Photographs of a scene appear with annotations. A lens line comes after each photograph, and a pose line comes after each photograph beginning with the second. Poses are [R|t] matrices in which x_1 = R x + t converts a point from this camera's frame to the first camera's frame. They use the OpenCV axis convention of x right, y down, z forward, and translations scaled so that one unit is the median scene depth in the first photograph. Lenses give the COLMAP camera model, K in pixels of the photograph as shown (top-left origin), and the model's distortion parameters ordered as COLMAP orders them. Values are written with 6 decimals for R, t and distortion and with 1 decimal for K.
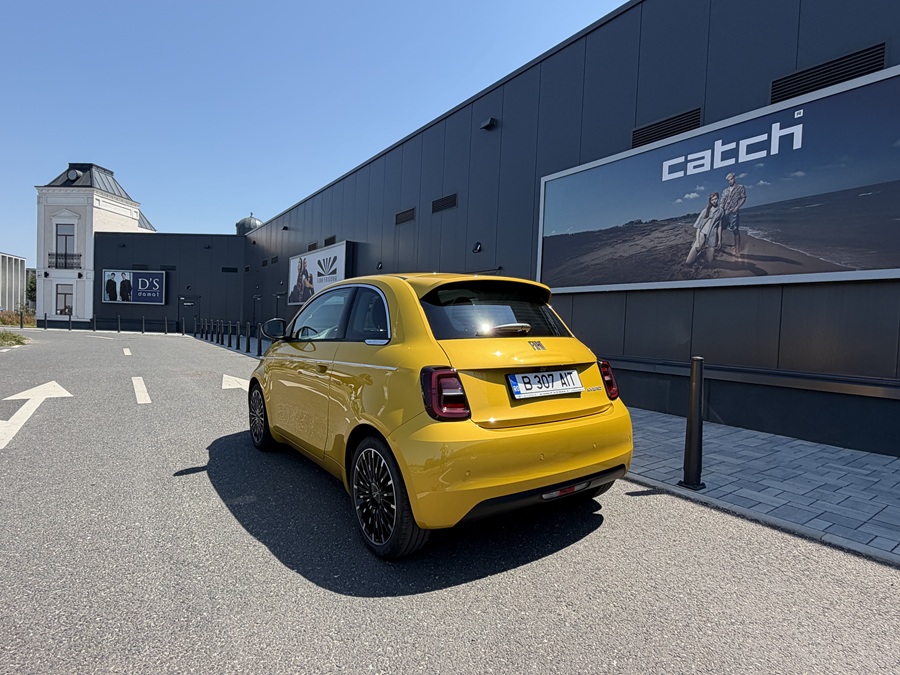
lens RADIAL K [[475.8, 0, 447.3], [0, 475.8, 340.0], [0, 0, 1]] dist [0.001769, -0.000239]
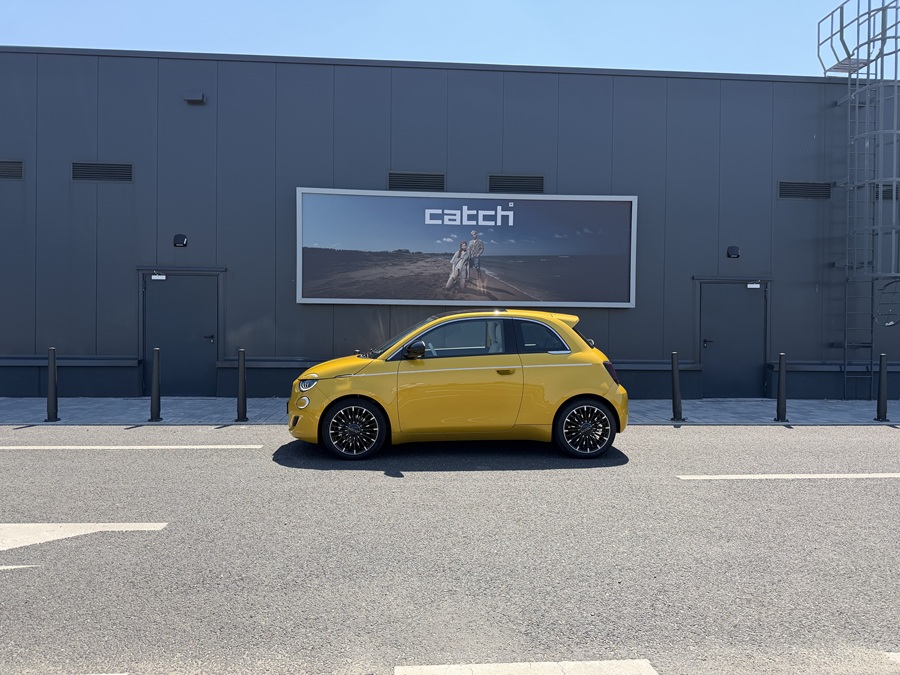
lens RADIAL K [[626.9, 0, 453.5], [0, 626.9, 339.6], [0, 0, 1]] dist [0.131729, -0.165189]
pose [[0.509437, -0.038508, 0.859646, -1.163079], [0.037323, 0.999047, 0.022634, -0.054905], [-0.859698, 0.020554, 0.510389, 0.051303]]
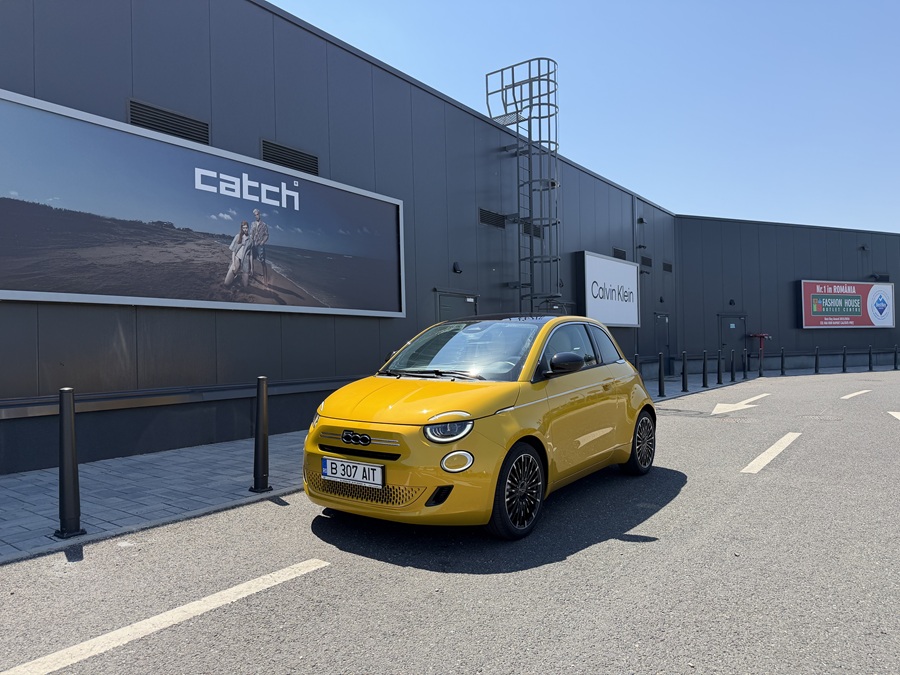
lens RADIAL K [[626.9, 0, 453.5], [0, 626.9, 339.6], [0, 0, 1]] dist [0.131729, -0.165189]
pose [[-0.330857, -0.018576, 0.943498, -0.966763], [0.037335, 0.998766, 0.032757, -0.079064], [-0.942942, 0.046064, -0.329755, 1.079068]]
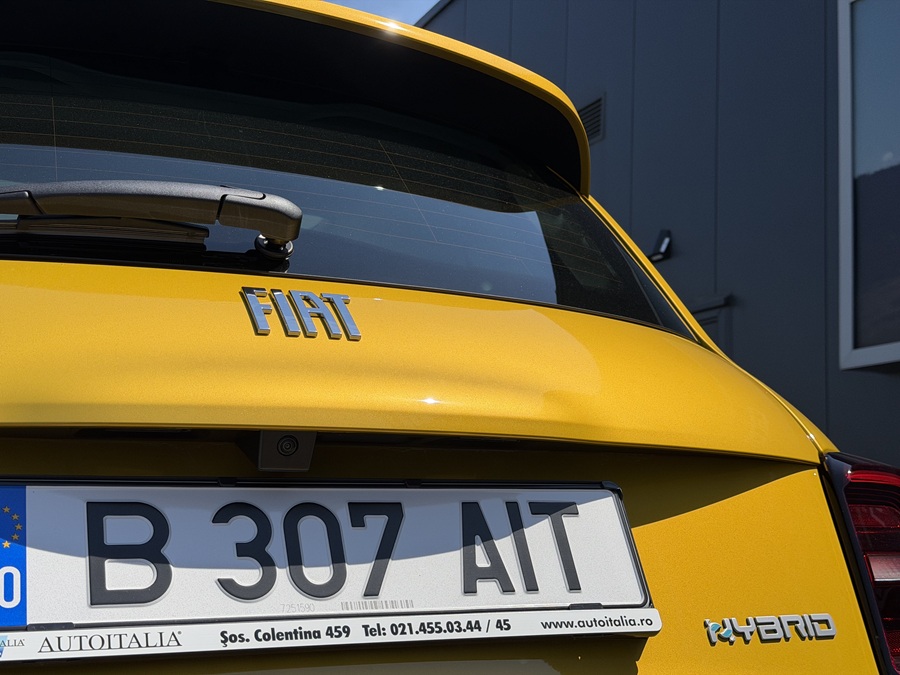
lens RADIAL K [[1250.3, 0, 450.0], [0, 1250.3, 337.5], [0, 0, 1]] dist [0.144819, -0.020937]
pose [[0.981483, -0.037828, -0.187776, 0.141691], [0.002440, 0.982696, -0.185212, 0.042383], [0.191533, 0.181324, 0.964592, 0.289165]]
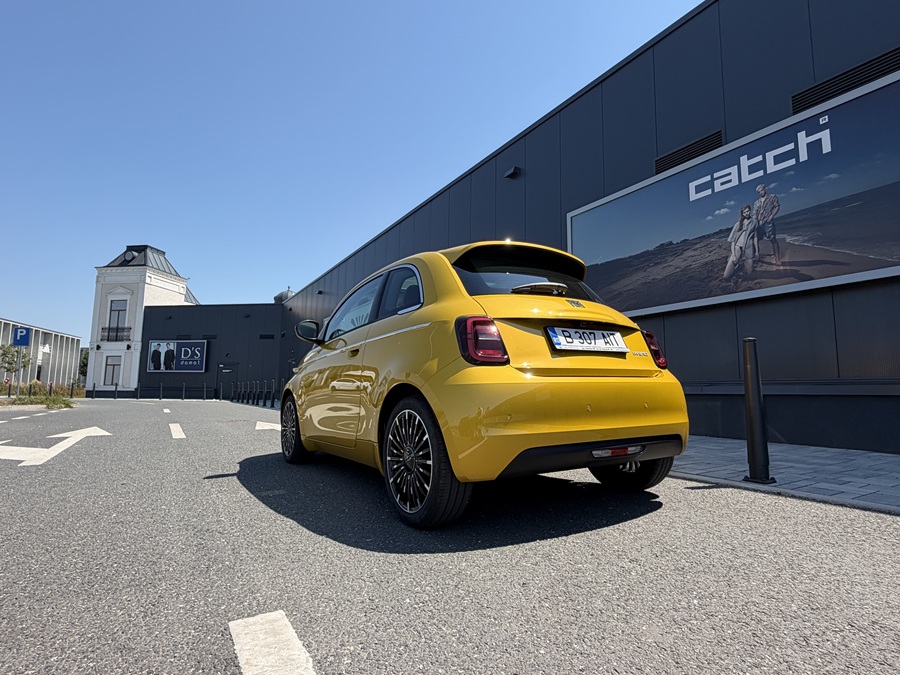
lens RADIAL K [[476.6, 0, 446.4], [0, 476.6, 338.1], [0, 0, 1]] dist [0.000676, 0.000068]
pose [[0.997345, -0.034326, -0.064230, -0.005098], [0.024384, 0.988441, -0.149630, 0.099695], [0.068624, 0.147666, 0.986654, 0.020948]]
